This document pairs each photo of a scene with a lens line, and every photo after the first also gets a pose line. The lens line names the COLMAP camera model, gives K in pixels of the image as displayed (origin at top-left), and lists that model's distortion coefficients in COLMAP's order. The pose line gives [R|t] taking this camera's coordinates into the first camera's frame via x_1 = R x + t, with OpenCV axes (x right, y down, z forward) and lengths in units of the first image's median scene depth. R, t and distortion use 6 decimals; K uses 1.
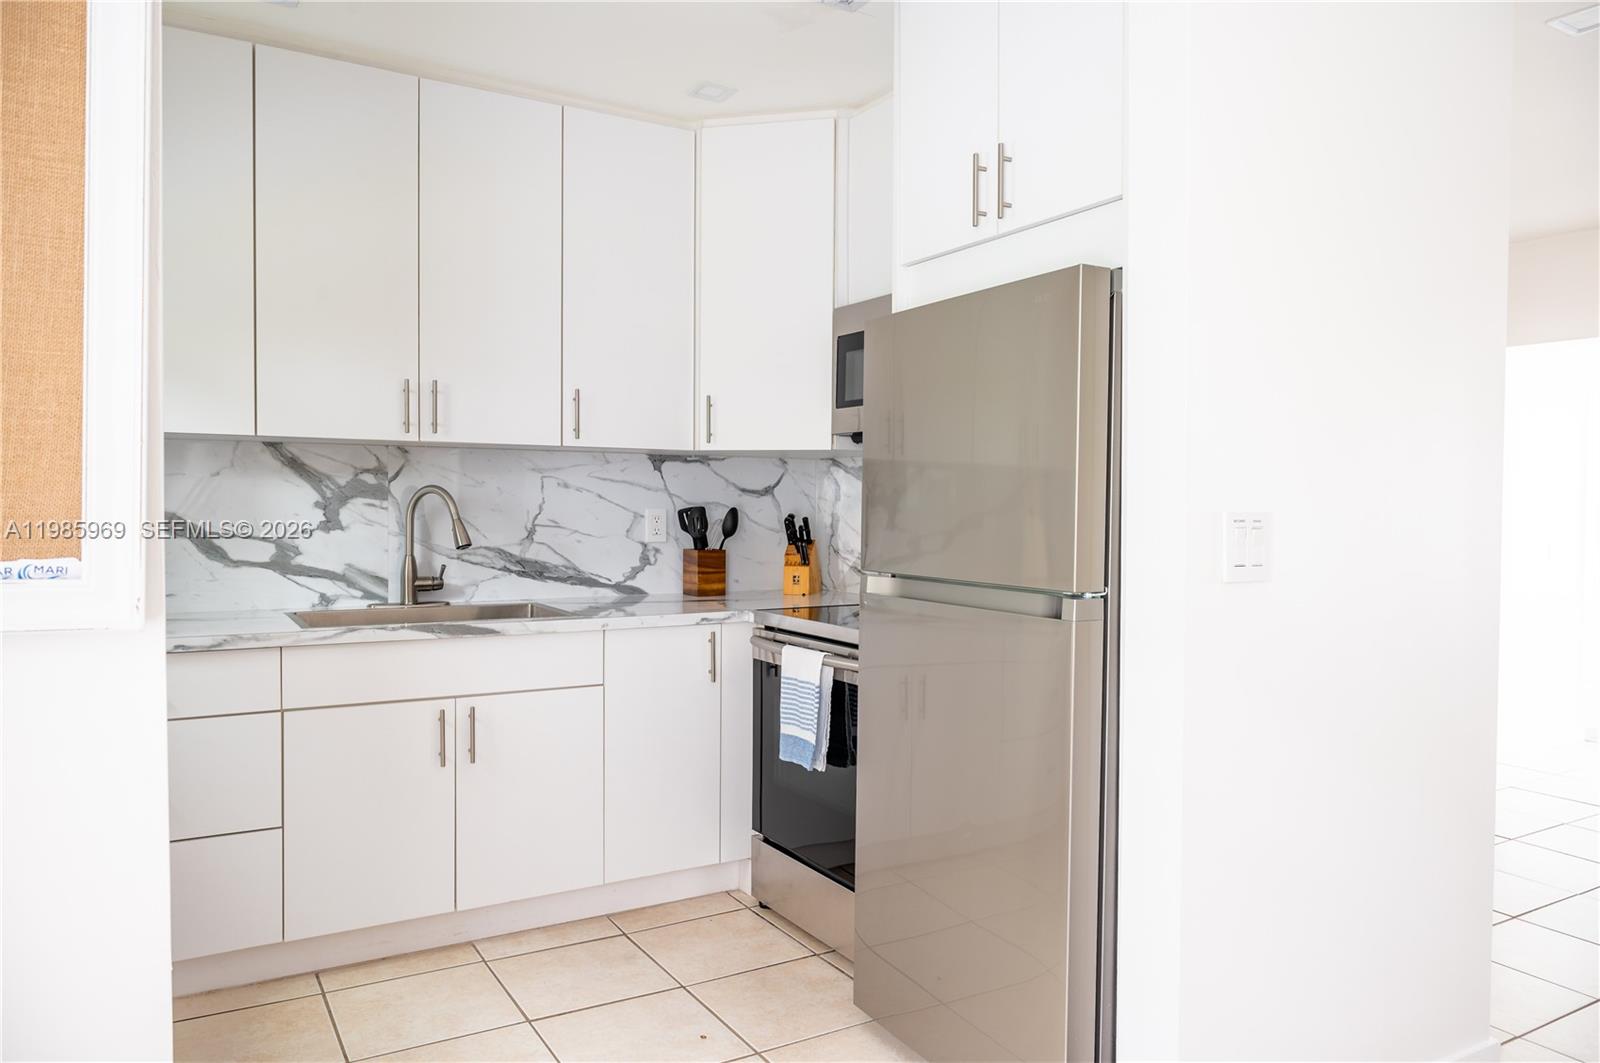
lens RADIAL K [[1070.6, 0, 800.0], [0, 1070.6, 531.5], [0, 0, 1]] dist [-0.002337, 0.001428]
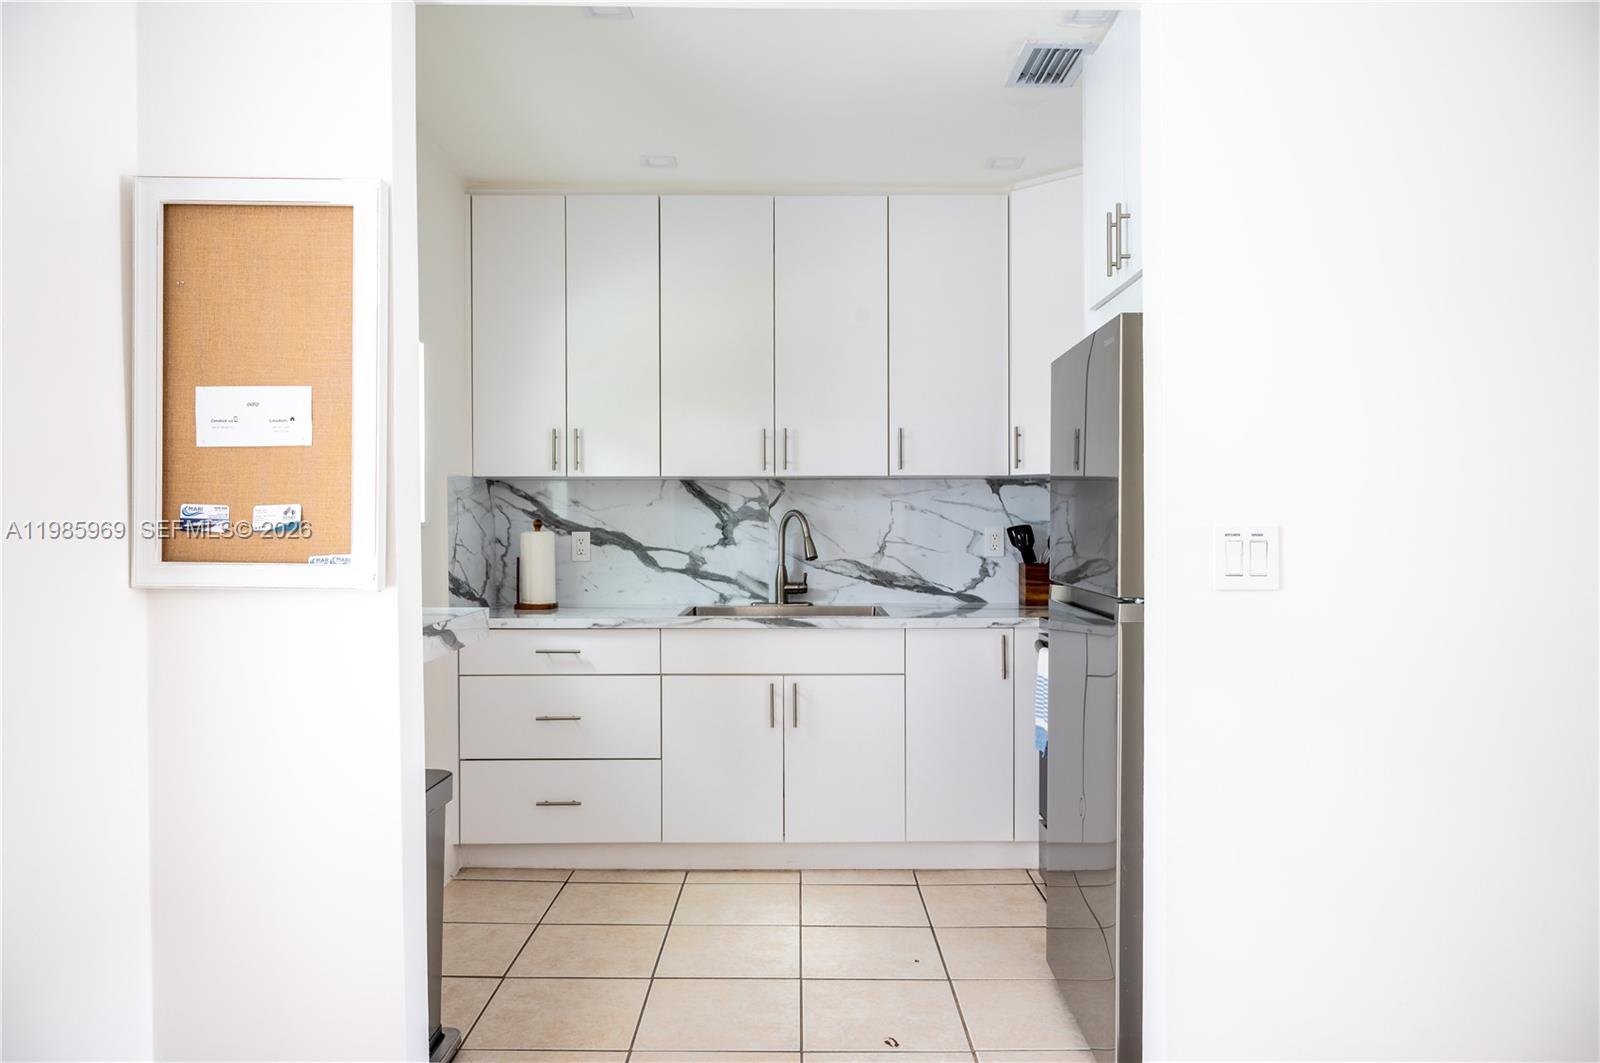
lens RADIAL K [[1070.6, 0, 800.0], [0, 1070.6, 531.5], [0, 0, 1]] dist [-0.002337, 0.001428]
pose [[0.865780, -0.005308, -0.500396, 0.290334], [-0.003646, 0.999850, -0.016915, 0.003654], [0.500411, 0.016469, 0.865631, -0.091551]]
